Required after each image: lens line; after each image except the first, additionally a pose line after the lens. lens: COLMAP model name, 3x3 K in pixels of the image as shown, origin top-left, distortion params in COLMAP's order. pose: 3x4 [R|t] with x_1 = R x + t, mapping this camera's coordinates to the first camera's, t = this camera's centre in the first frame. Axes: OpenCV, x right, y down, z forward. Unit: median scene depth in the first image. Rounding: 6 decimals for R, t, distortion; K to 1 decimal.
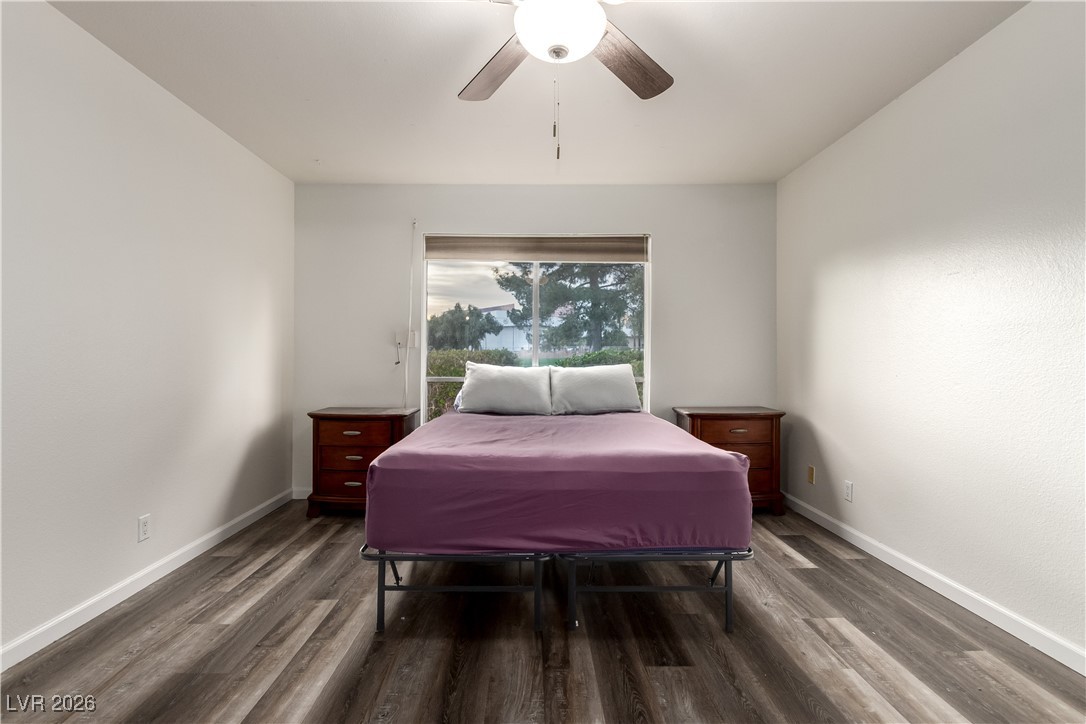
lens RADIAL K [[496.2, 0, 538.6], [0, 496.2, 339.9], [0, 0, 1]] dist [0.001514, -0.000476]
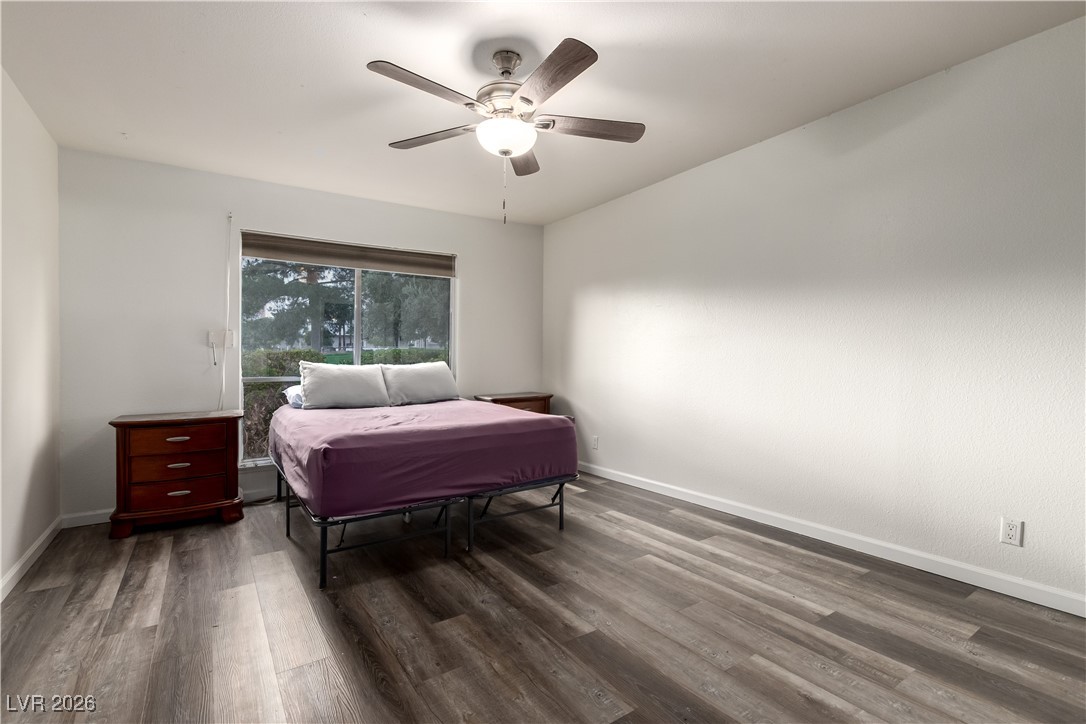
lens RADIAL K [[502.1, 0, 538.0], [0, 502.1, 355.1], [0, 0, 1]] dist [0.000198, -0.000445]
pose [[0.829327, -0.005307, 0.558739, -0.344638], [-0.011852, 0.999563, 0.027085, -0.003620], [-0.558638, -0.029085, 0.828901, -0.157215]]
